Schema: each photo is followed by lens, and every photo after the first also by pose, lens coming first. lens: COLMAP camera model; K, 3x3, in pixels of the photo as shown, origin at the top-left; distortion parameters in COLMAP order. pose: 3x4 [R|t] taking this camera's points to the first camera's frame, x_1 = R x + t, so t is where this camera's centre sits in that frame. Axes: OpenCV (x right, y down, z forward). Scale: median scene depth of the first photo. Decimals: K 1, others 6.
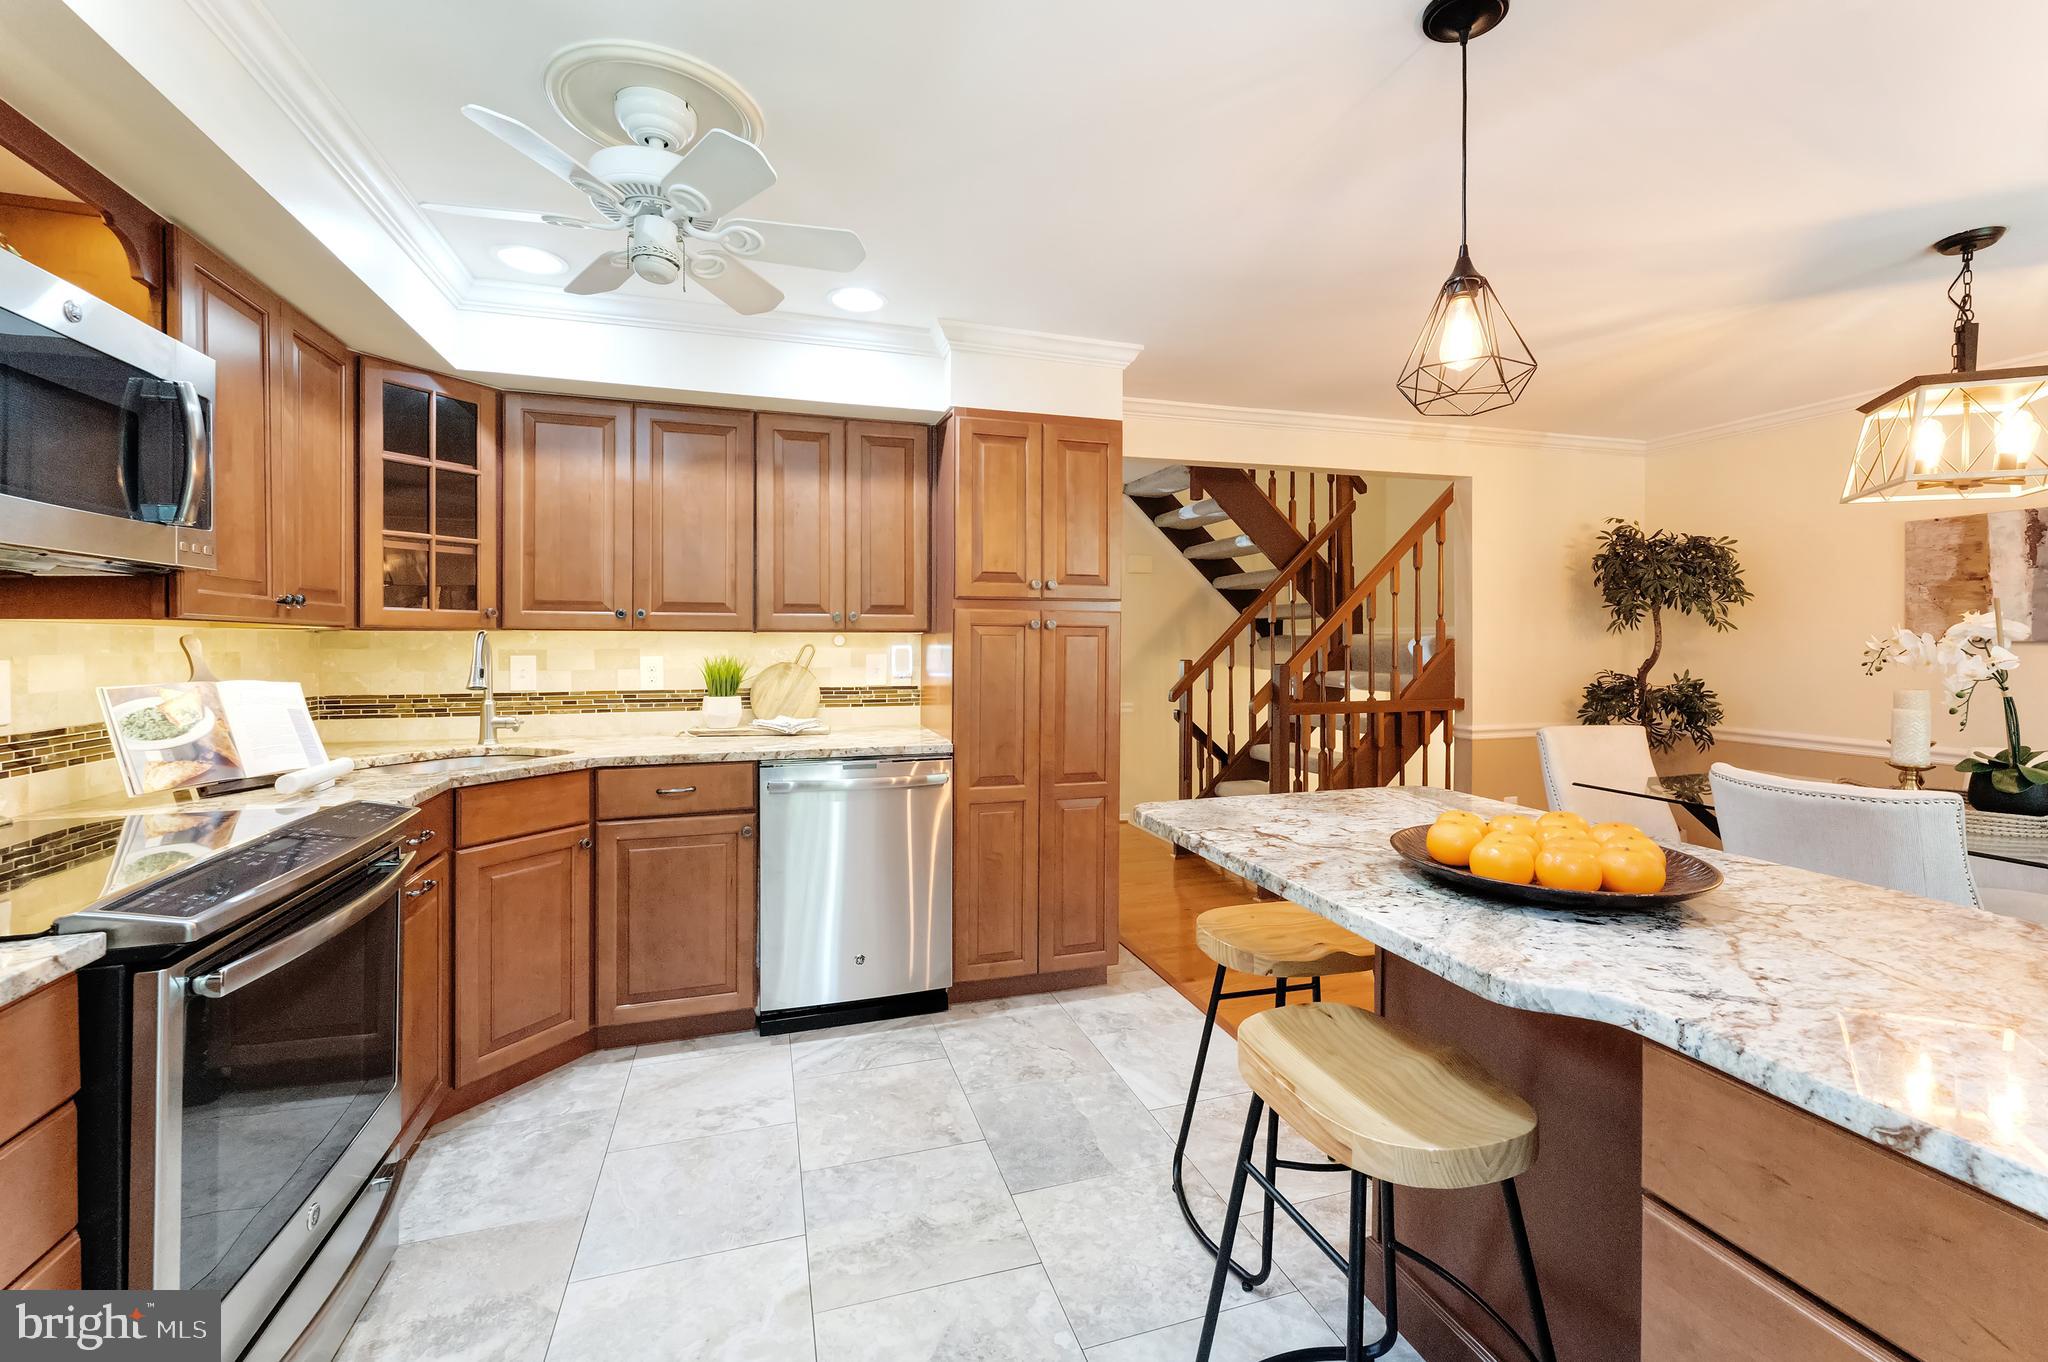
lens RADIAL K [[836.3, 0, 1054.6], [0, 836.3, 645.9], [0, 0, 1]] dist [-0.010785, 0.000021]
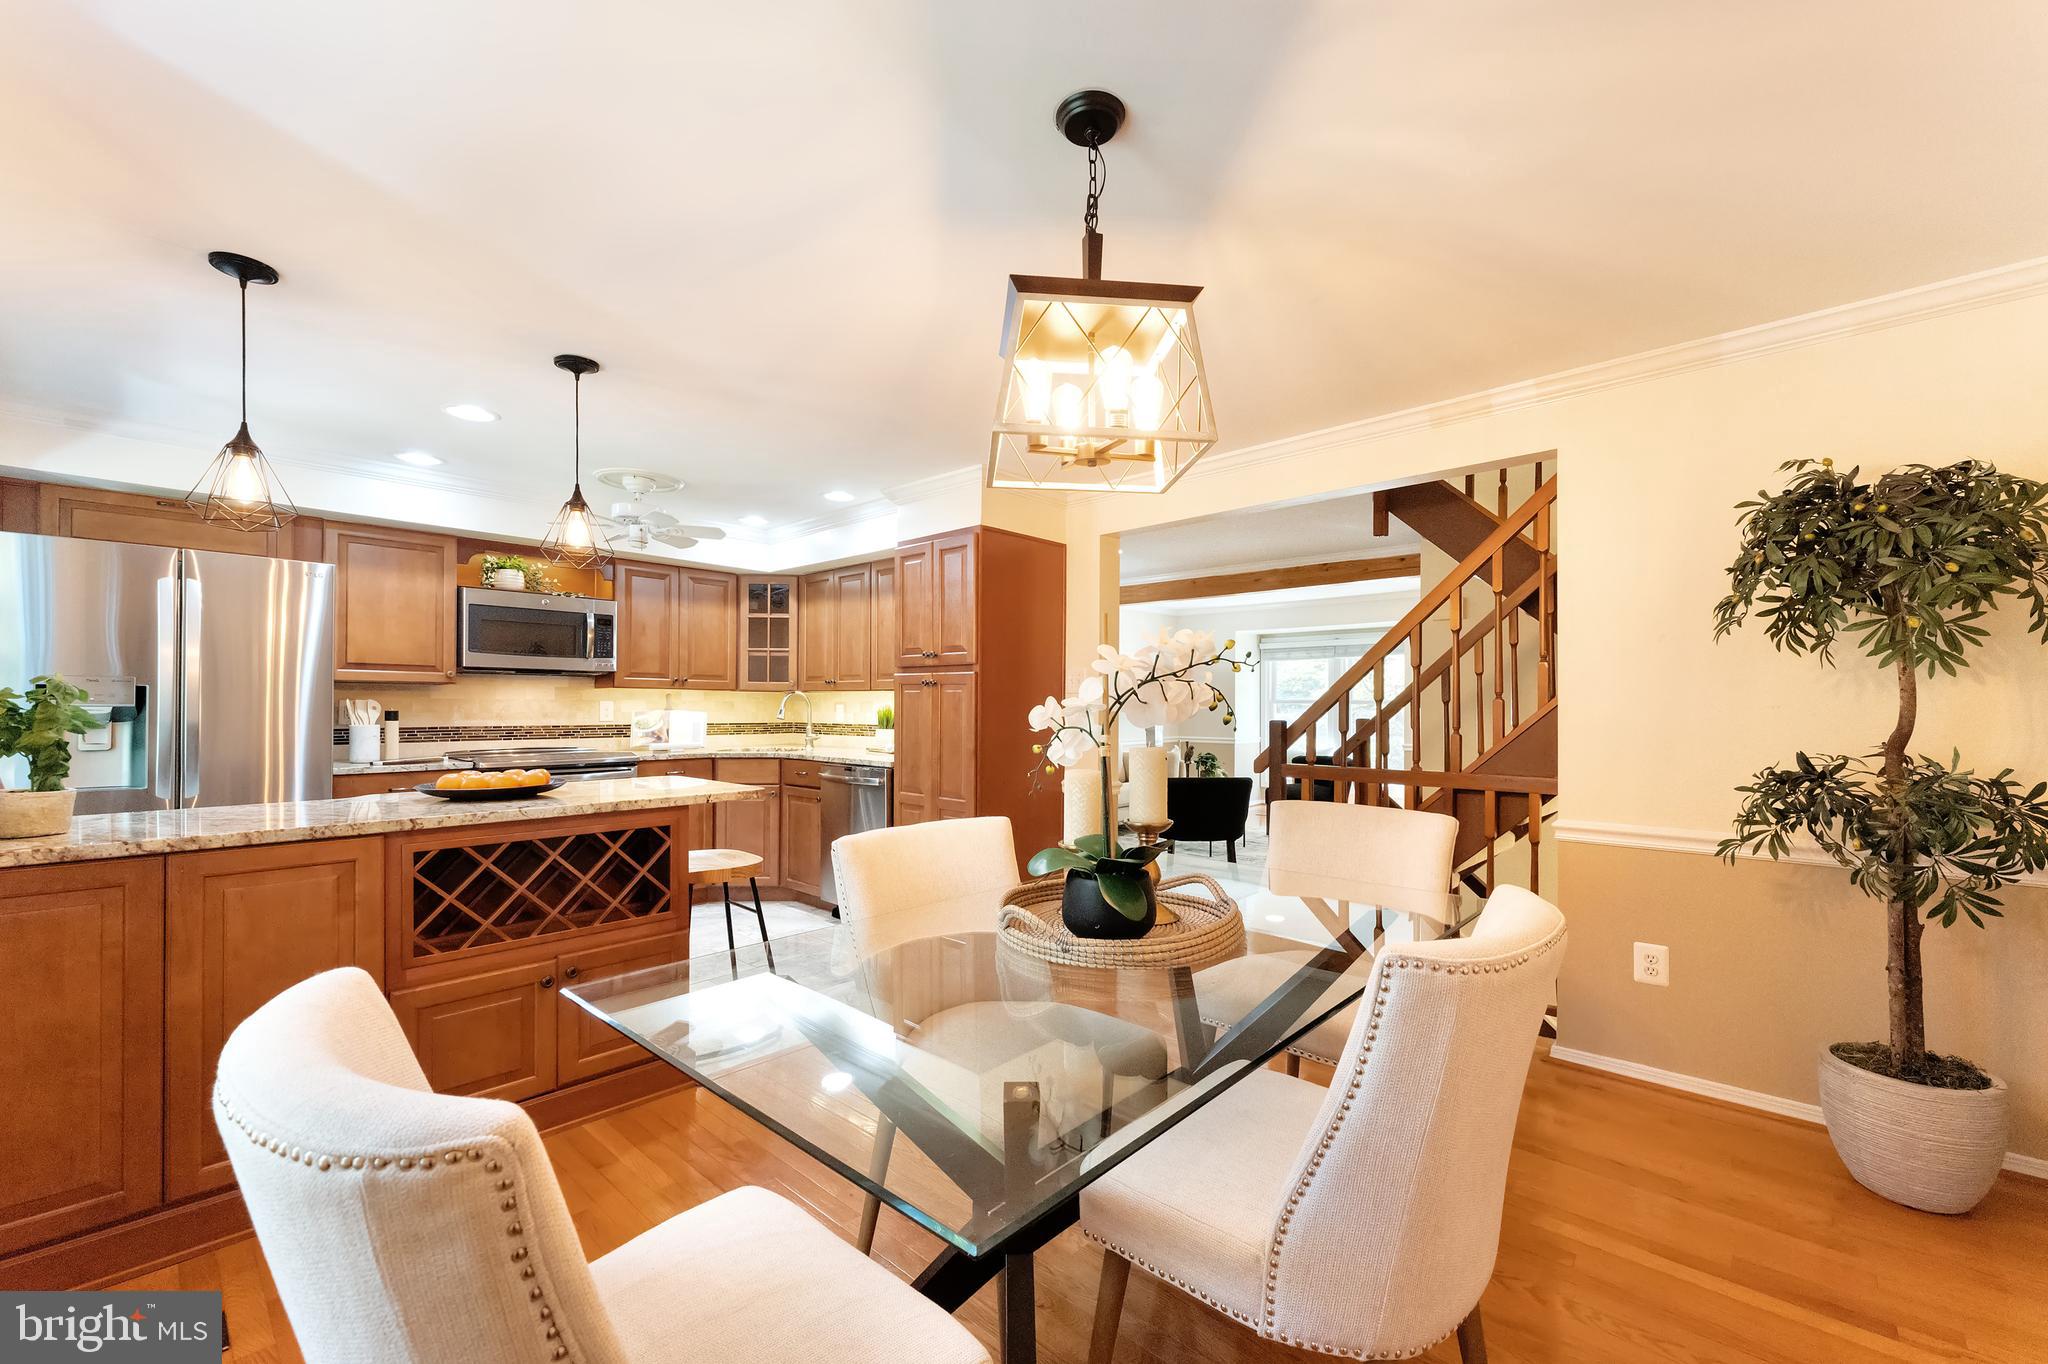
lens RADIAL K [[835.6, 0, 1035.0], [0, 835.6, 720.0], [0, 0, 1]] dist [0.003682, -0.000316]
pose [[0.477063, 0.017812, -0.878688, 1.461913], [-0.007994, 0.999841, 0.015928, 0.014101], [0.878833, -0.000575, 0.477130, 0.537349]]
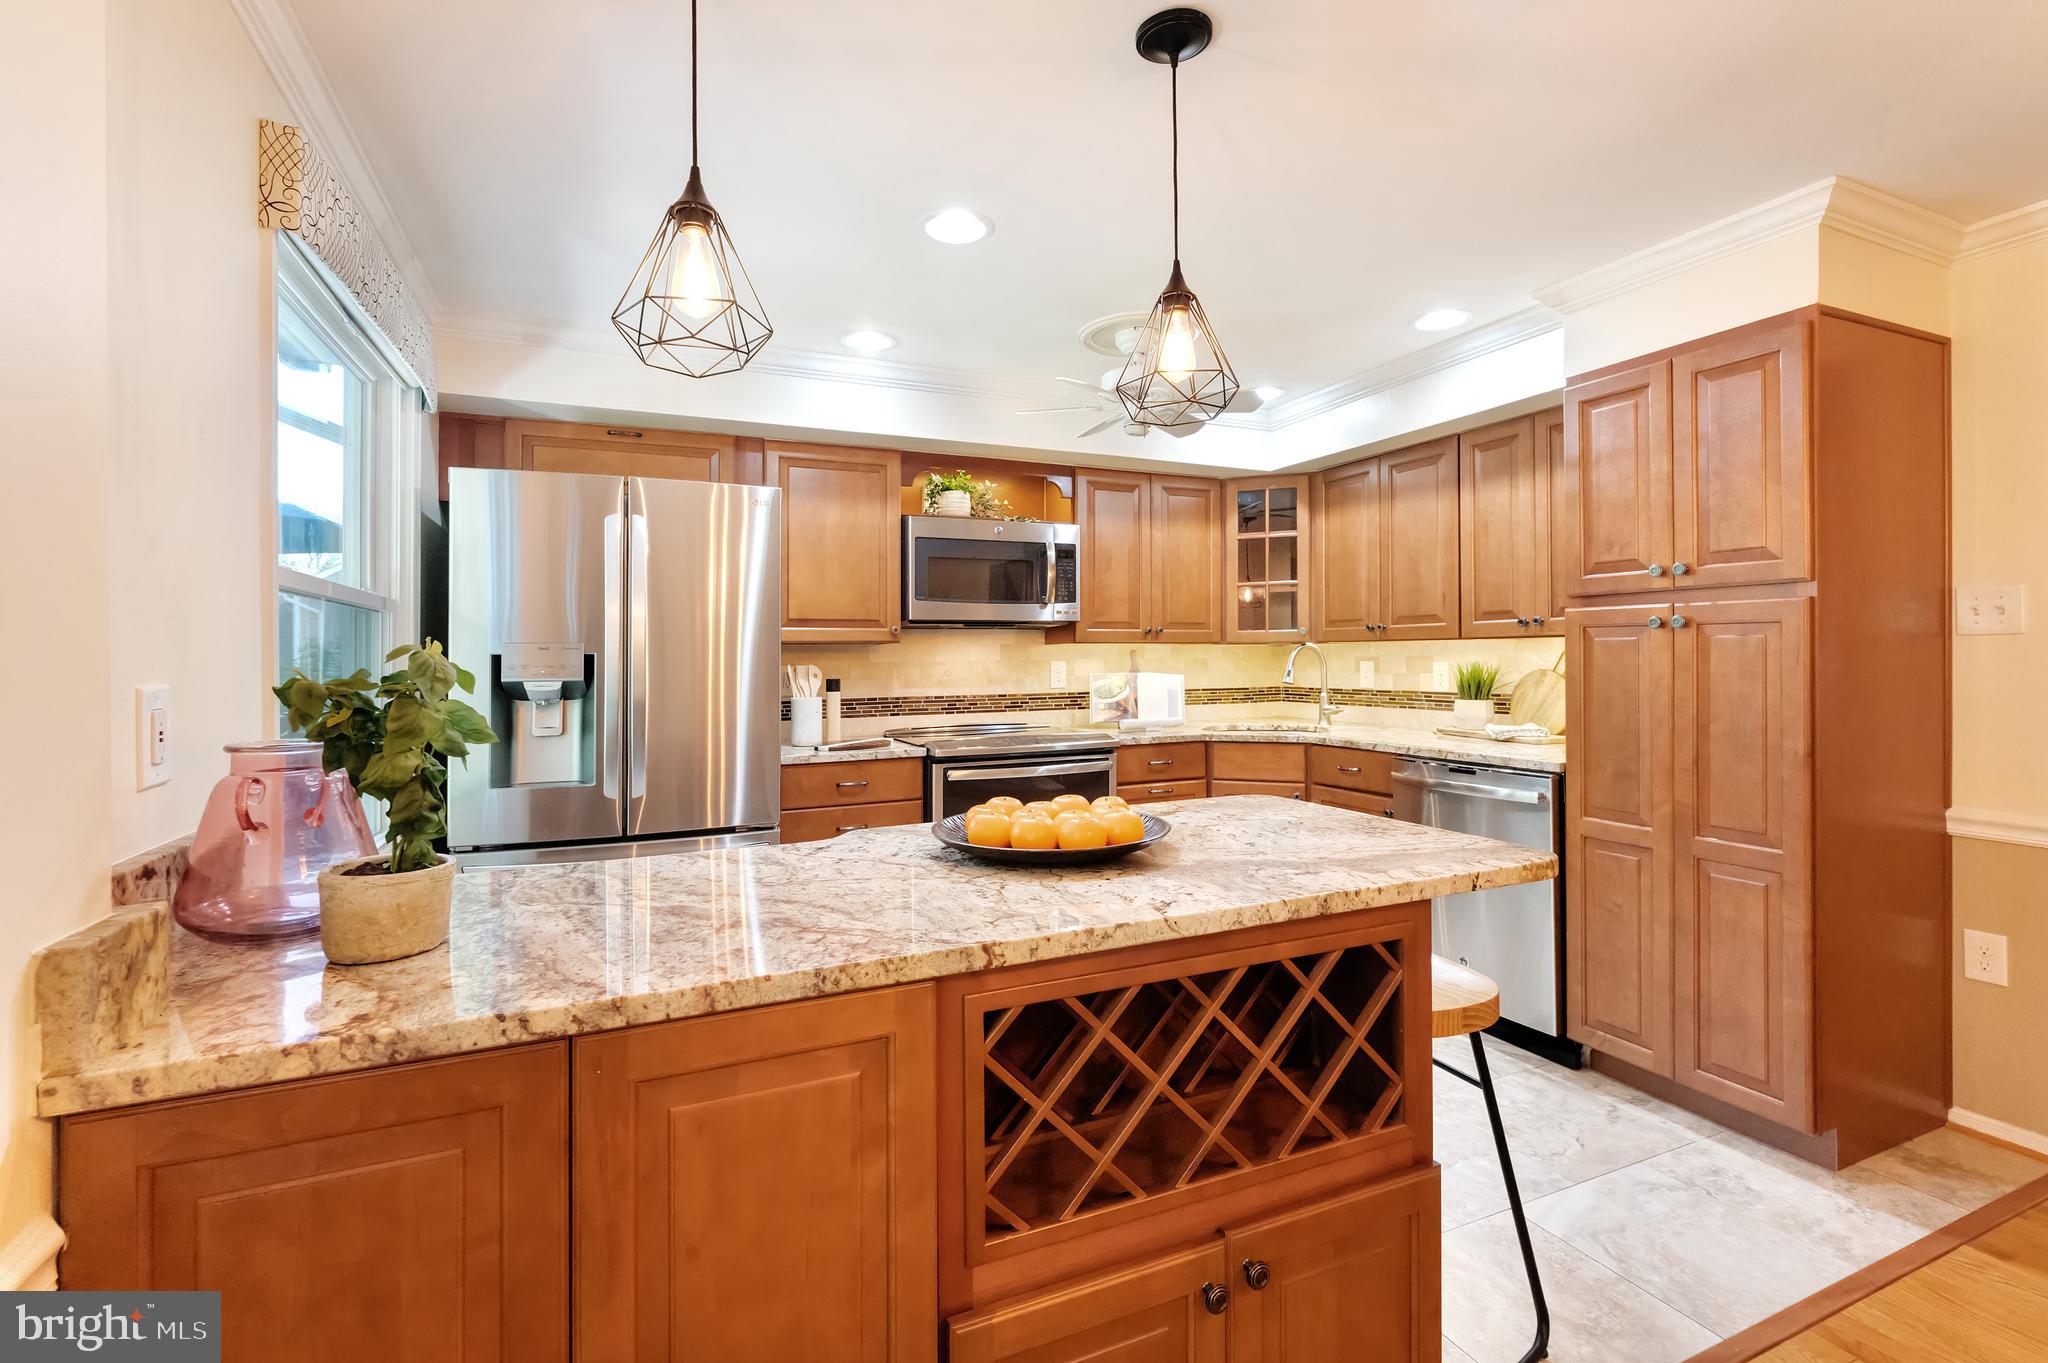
lens RADIAL K [[918.8, 0, 1005.4], [0, 918.8, 668.3], [0, 0, 1]] dist [-0.004685, -0.001571]
pose [[0.076867, 0.011092, -0.996980, 0.856011], [0.006984, 0.999908, 0.011663, 0.002175], [0.997017, -0.007860, 0.076782, 0.370813]]
